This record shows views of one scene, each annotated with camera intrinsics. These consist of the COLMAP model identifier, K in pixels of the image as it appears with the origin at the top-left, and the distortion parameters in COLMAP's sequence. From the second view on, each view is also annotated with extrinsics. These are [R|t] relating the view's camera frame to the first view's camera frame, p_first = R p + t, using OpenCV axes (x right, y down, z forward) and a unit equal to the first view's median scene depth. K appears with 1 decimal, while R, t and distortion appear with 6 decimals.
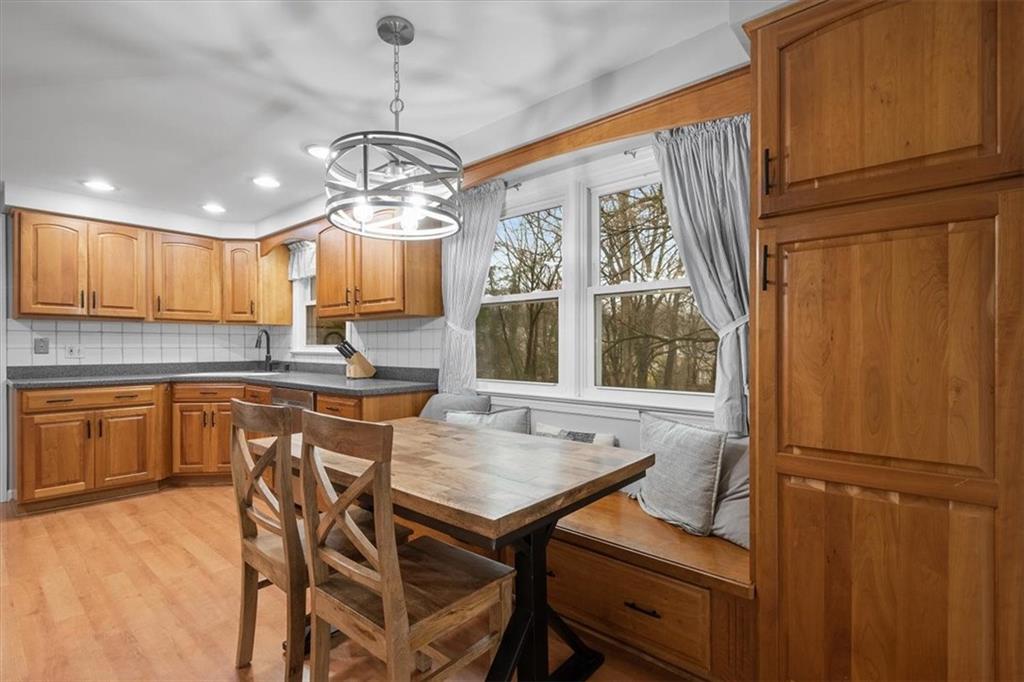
lens RADIAL K [[474.6, 0, 522.6], [0, 474.6, 346.7], [0, 0, 1]] dist [0.003293, -0.001434]
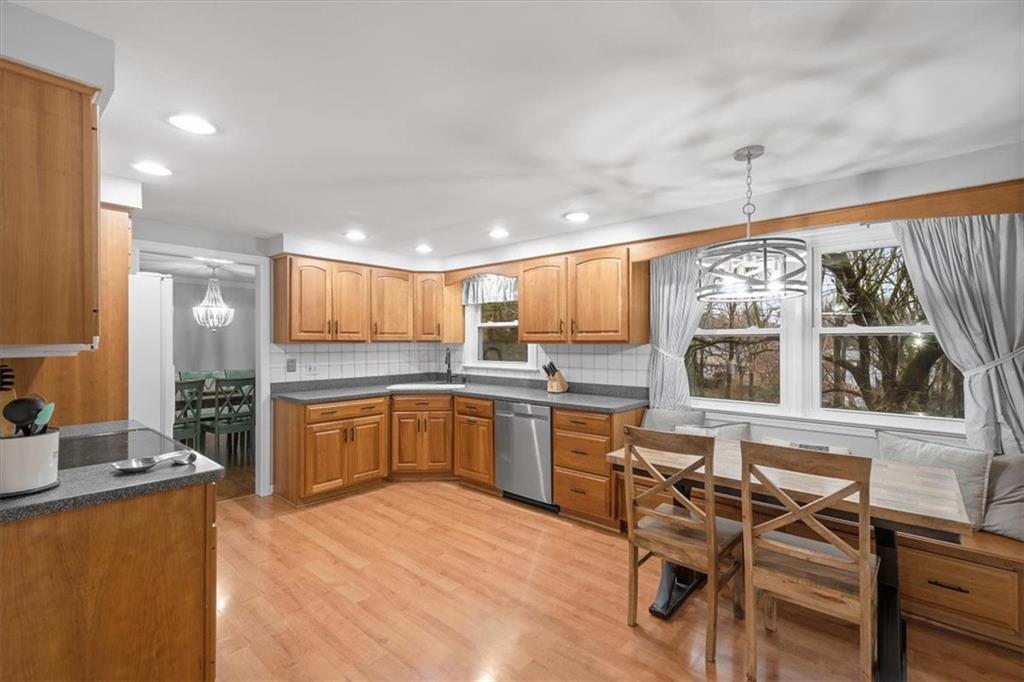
lens RADIAL K [[449.0, 0, 518.6], [0, 449.0, 340.4], [0, 0, 1]] dist [0.018795, -0.005562]
pose [[0.999883, -0.000681, -0.015308, -0.590775], [0.000640, 0.999996, -0.002663, -0.086295], [0.015309, 0.002653, 0.999879, -0.190517]]
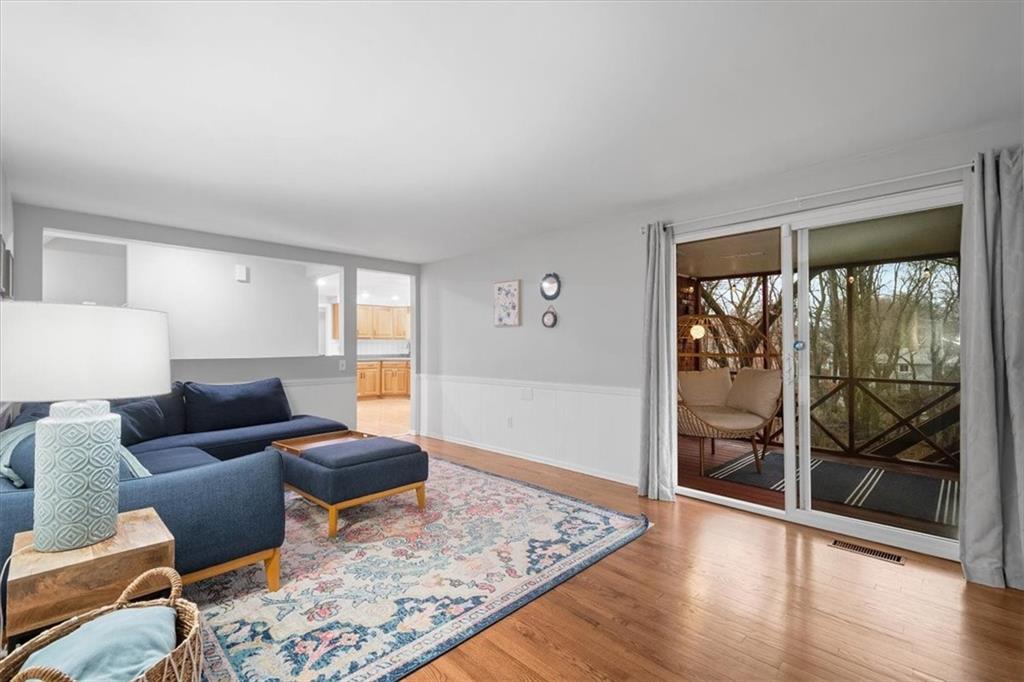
lens RADIAL K [[449.0, 0, 519.4], [0, 449.0, 343.8], [0, 0, 1]] dist [0.018795, -0.005562]
pose [[0.997527, 0.001136, -0.070276, 0.379404], [-0.001709, 0.999966, -0.008089, -0.009575], [0.070265, 0.008189, 0.997495, -2.335662]]
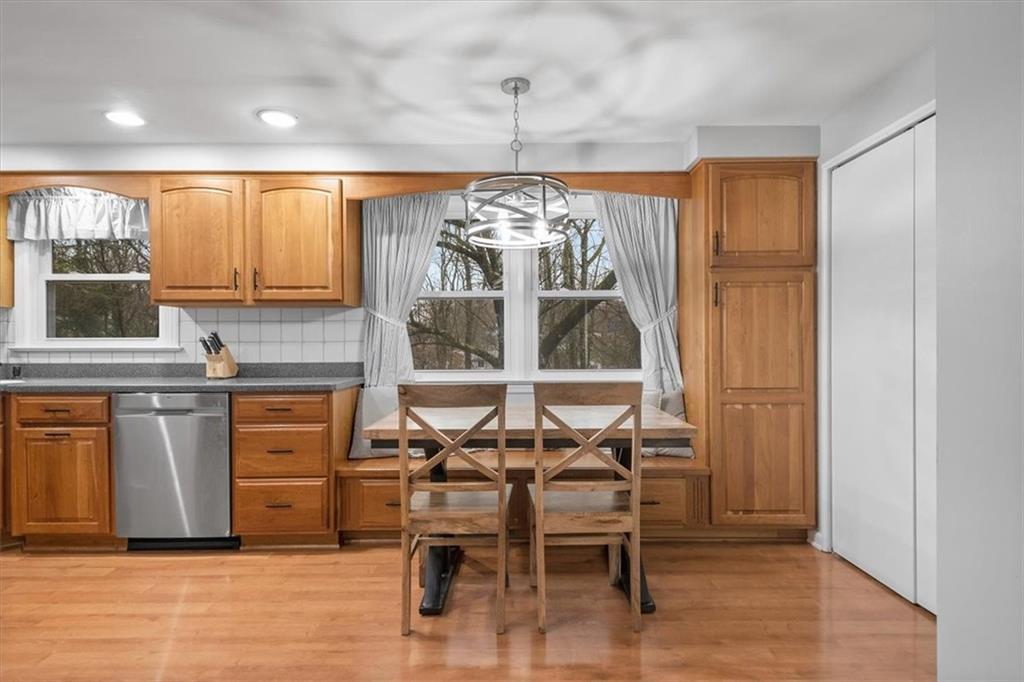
lens RADIAL K [[550.2, 0, 520.9], [0, 550.2, 343.7], [0, 0, 1]] dist [0.011481, -0.005900]
pose [[0.758016, -0.004080, 0.652223, -0.797456], [0.004497, 0.999989, 0.001030, 0.011624], [-0.652220, 0.002152, 0.758027, -0.075454]]
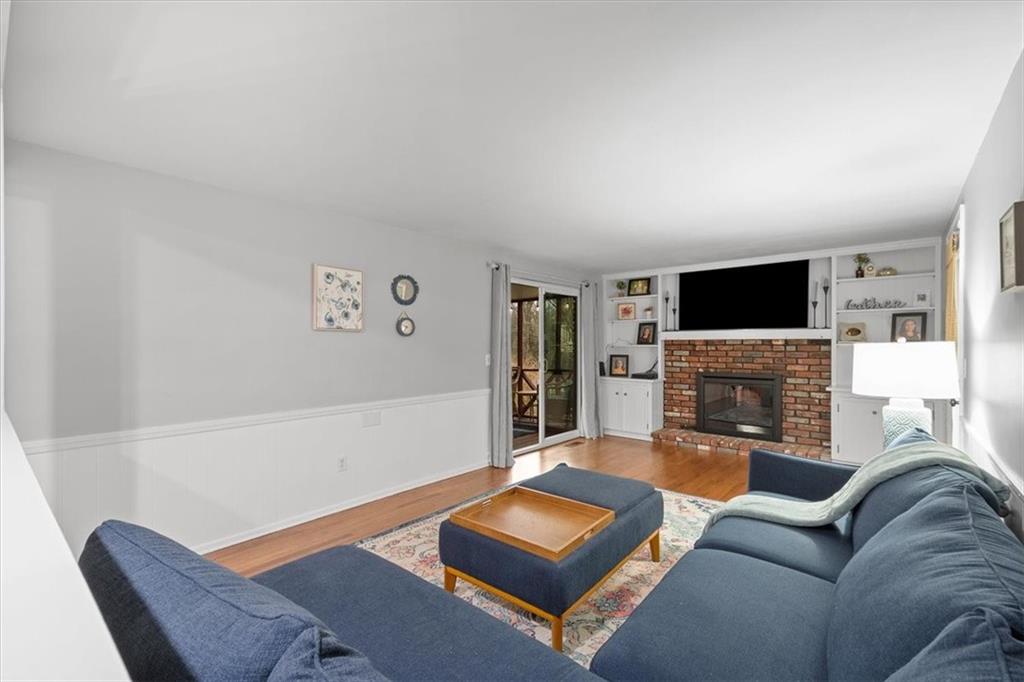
lens RADIAL K [[449.0, 0, 517.2], [0, 449.0, 346.2], [0, 0, 1]] dist [0.018795, -0.005562]
pose [[-0.009650, -0.002628, 0.999950, -1.147881], [0.002553, 0.999993, 0.002653, -0.054289], [-0.999950, 0.002578, -0.009643, -0.984139]]
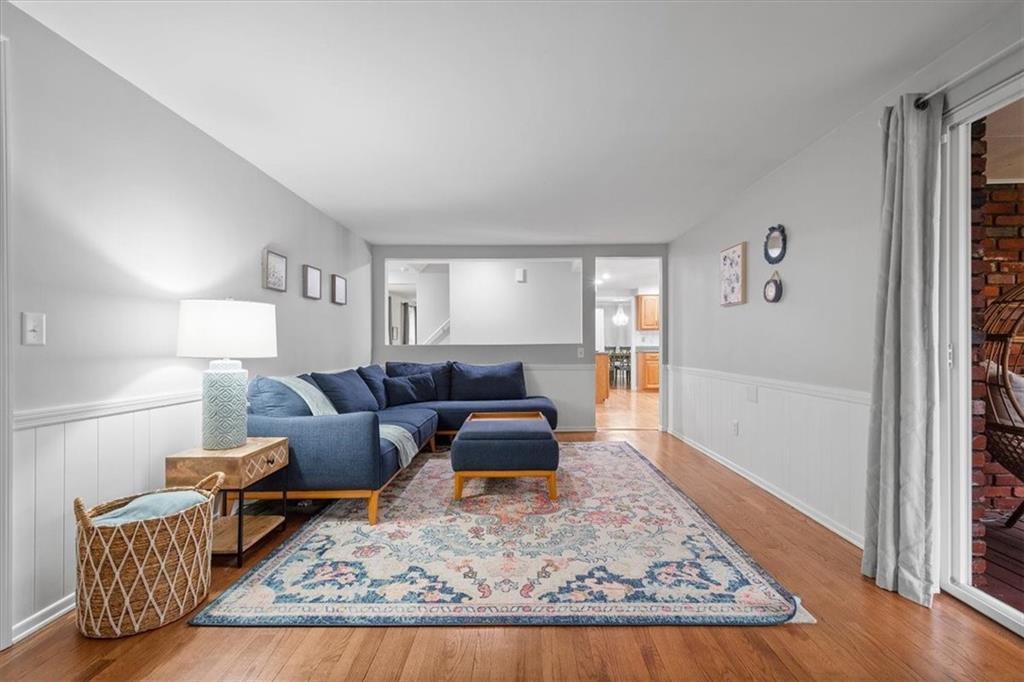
lens RADIAL K [[449.0, 0, 519.5], [0, 449.0, 344.5], [0, 0, 1]] dist [0.018795, -0.005562]
pose [[0.645448, 0.003926, -0.763794, 0.866601], [-0.000428, 0.999988, 0.004778, 0.023004], [0.763804, -0.002757, 0.645443, -1.940241]]
